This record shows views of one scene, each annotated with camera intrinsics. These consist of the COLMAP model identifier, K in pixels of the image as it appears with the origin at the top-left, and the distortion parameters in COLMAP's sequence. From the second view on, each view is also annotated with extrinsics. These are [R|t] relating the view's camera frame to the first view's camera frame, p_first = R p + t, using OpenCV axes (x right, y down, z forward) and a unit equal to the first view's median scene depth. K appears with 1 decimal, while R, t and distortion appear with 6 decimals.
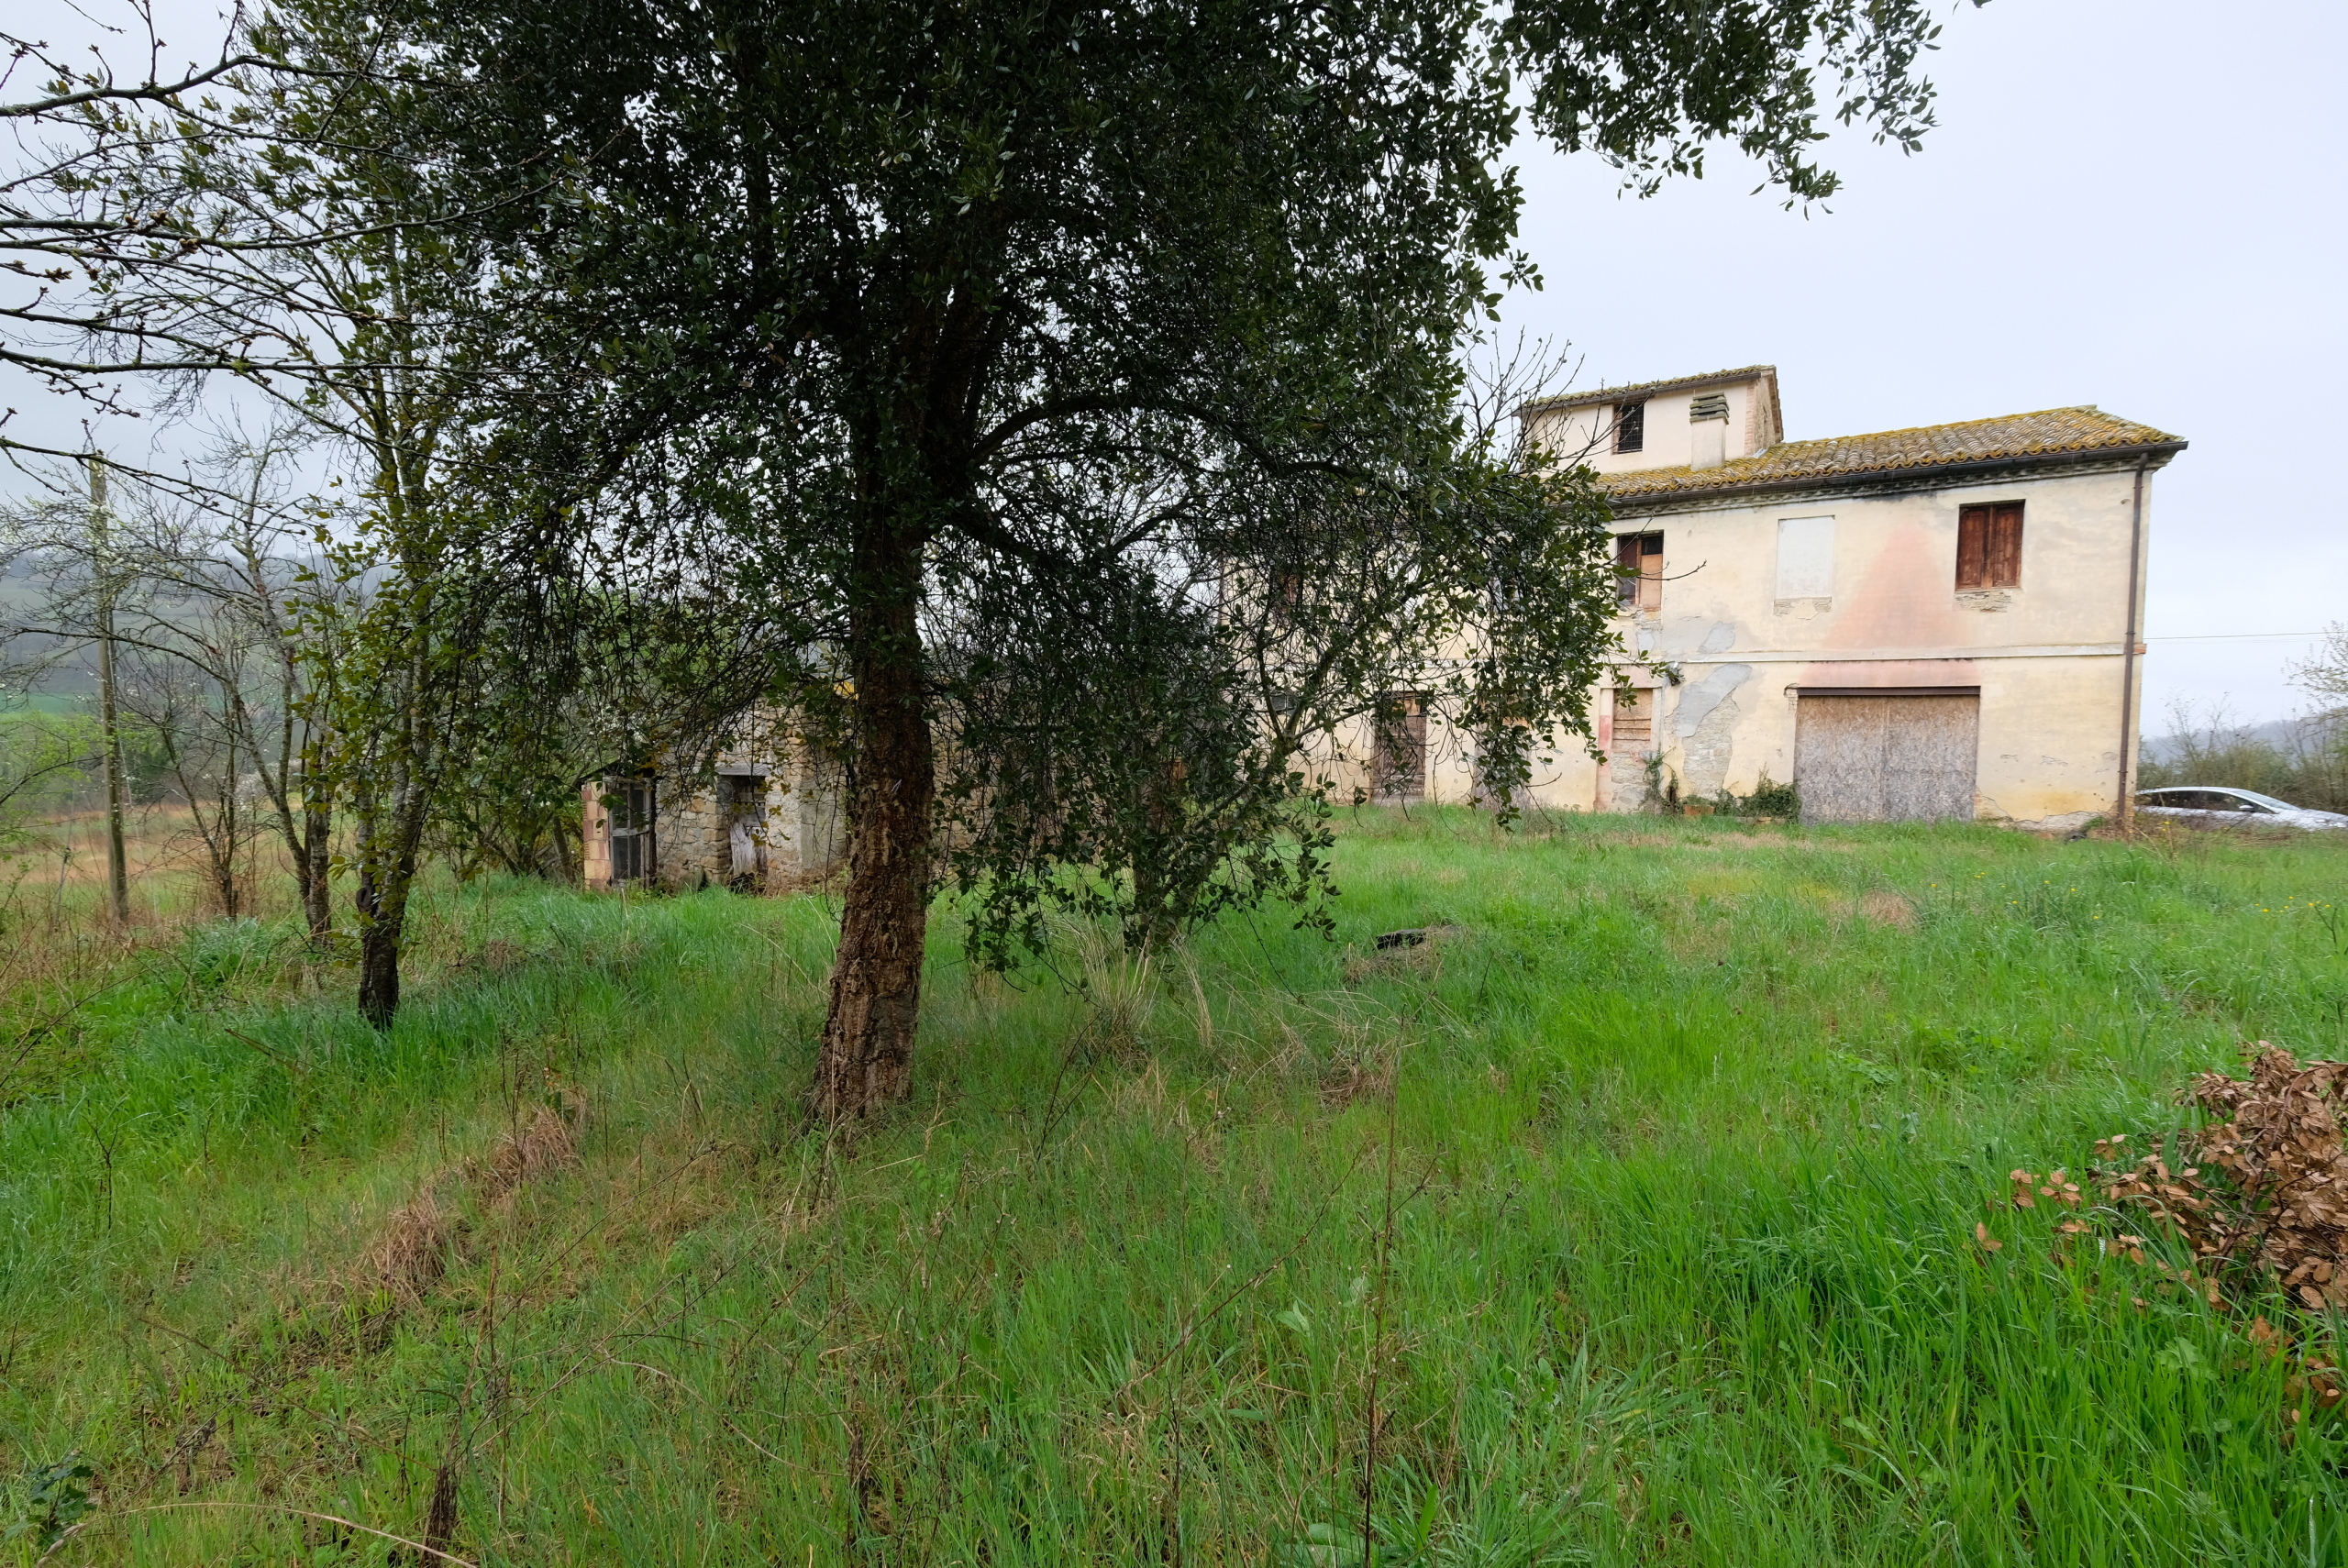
lens RADIAL K [[1021.9, 0, 1175.4], [0, 1021.9, 791.4], [0, 0, 1]] dist [-0.002208, 0.001176]
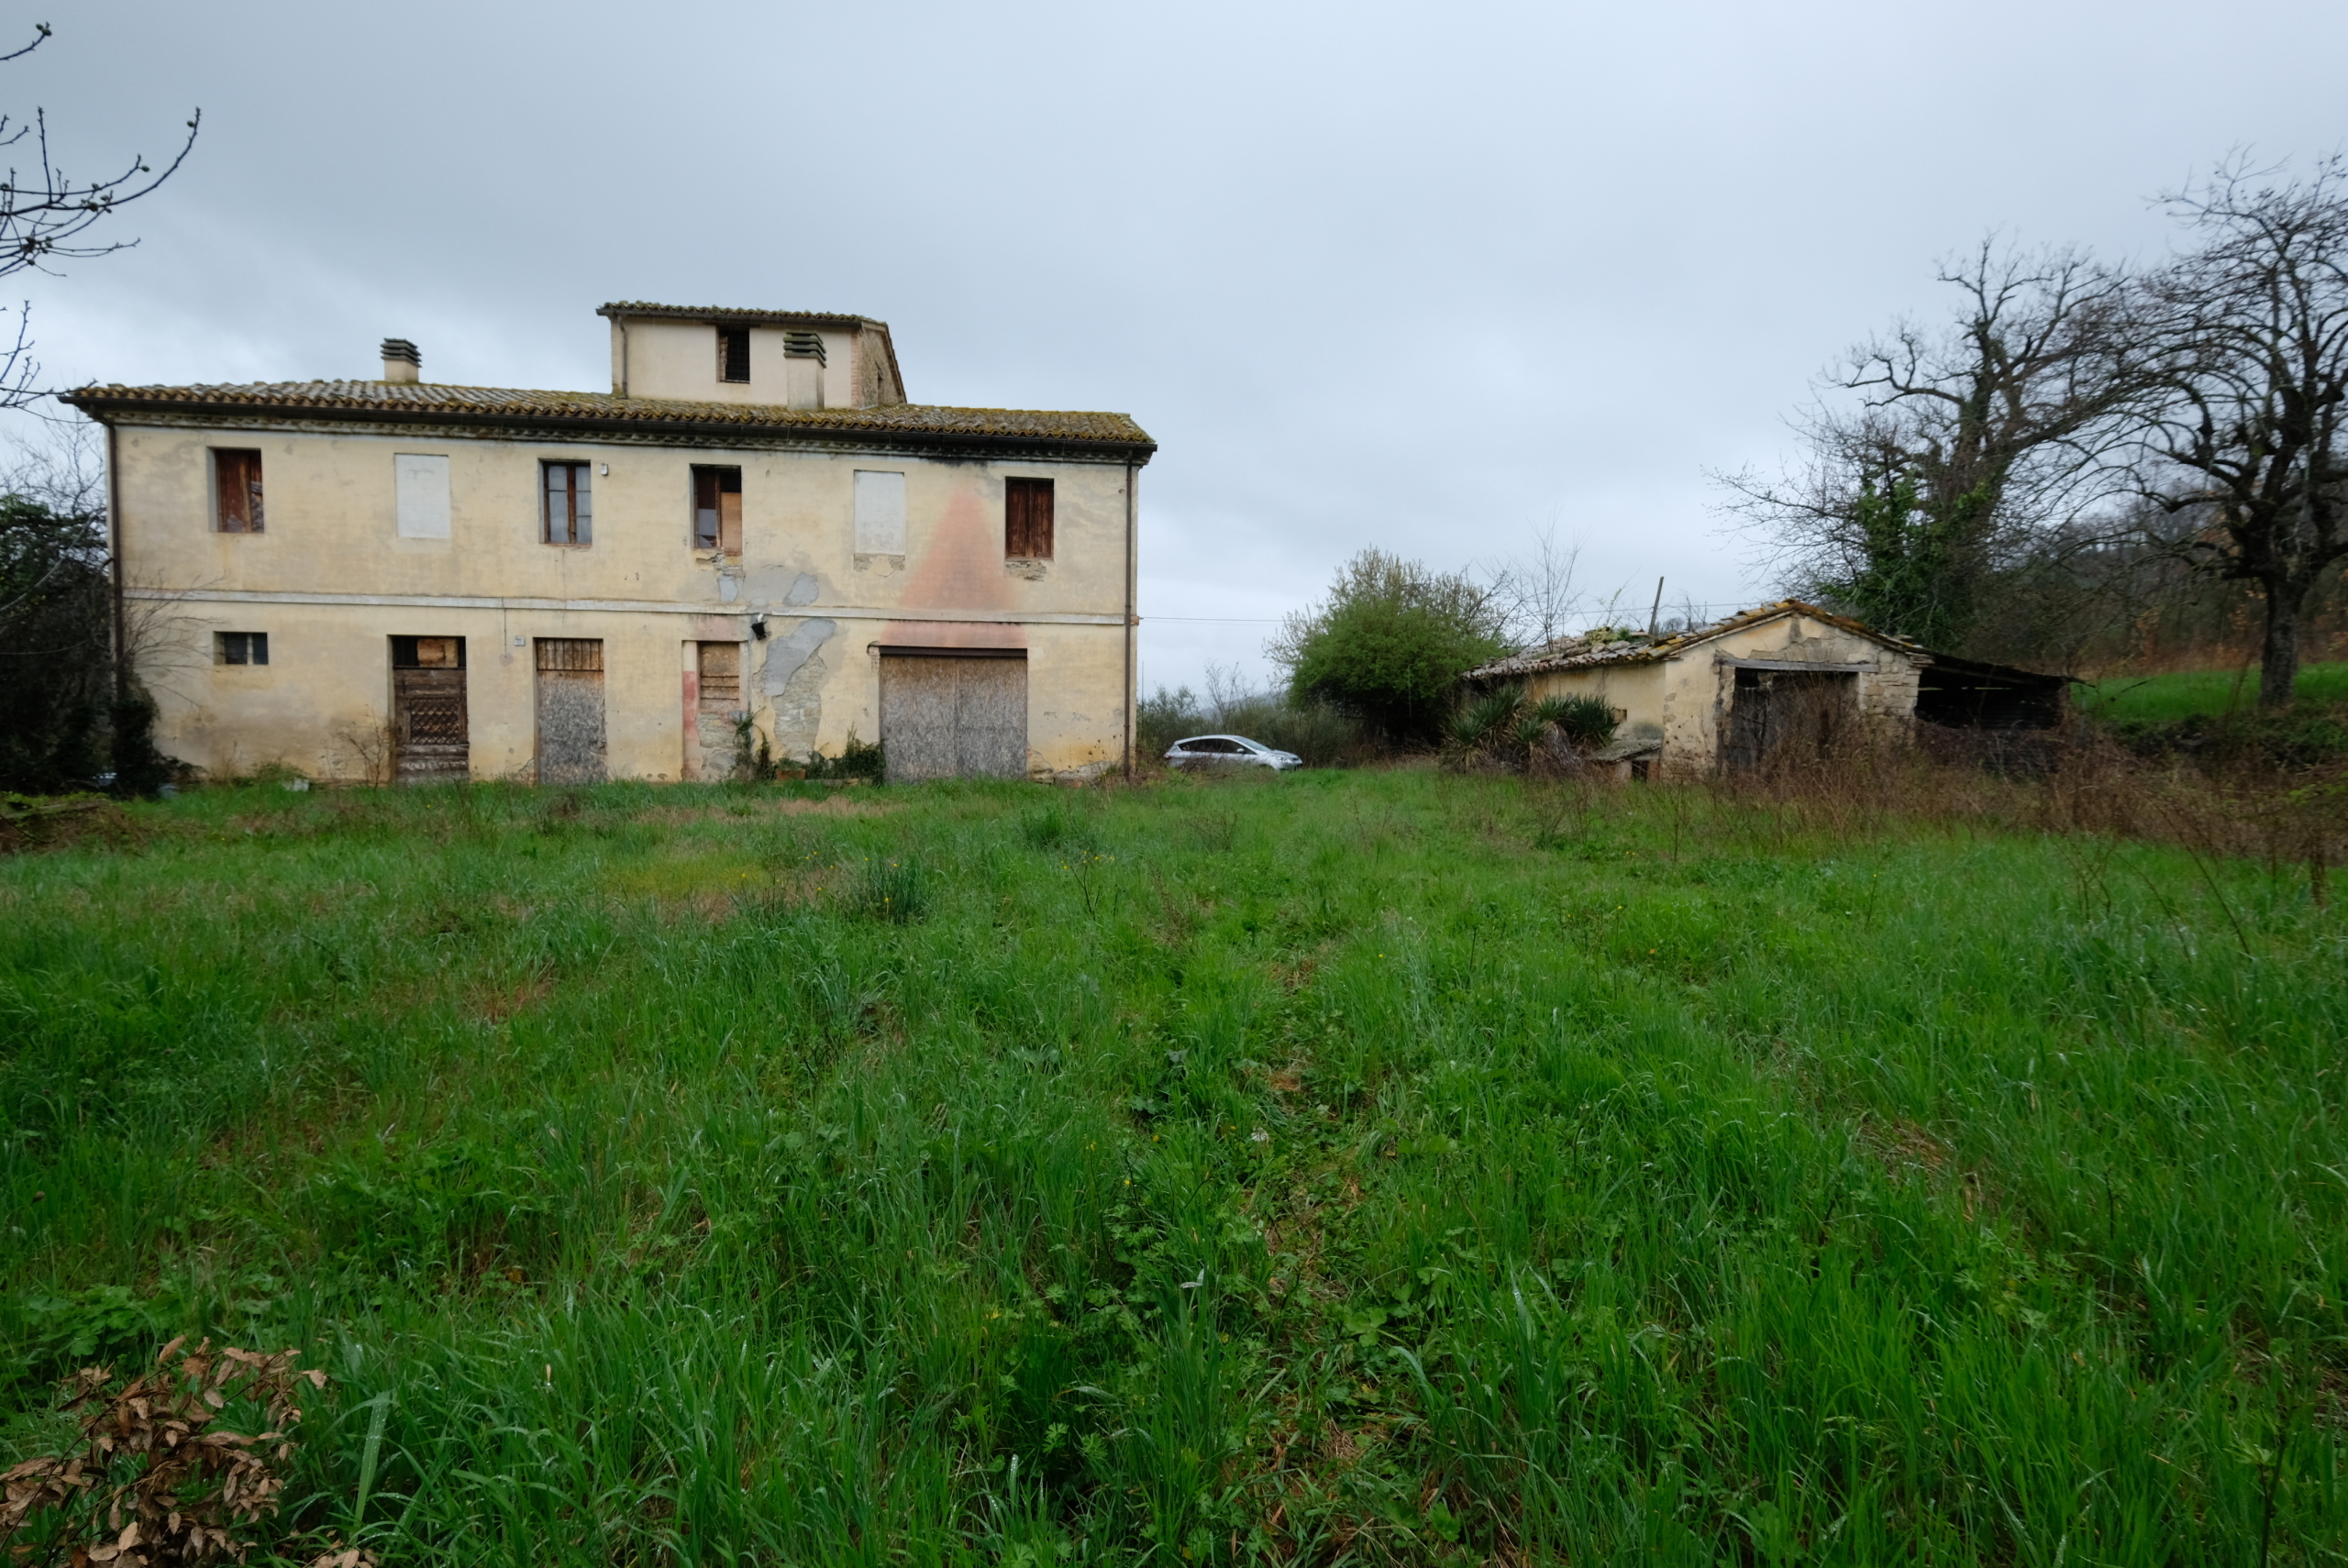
lens RADIAL K [[1021.9, 0, 1175.4], [0, 1021.9, 791.4], [0, 0, 1]] dist [-0.002208, 0.001176]
pose [[0.773253, -0.057696, 0.631468, 0.202075], [0.033551, 0.998180, 0.050117, -0.001065], [-0.633210, -0.017567, 0.773781, 0.054637]]
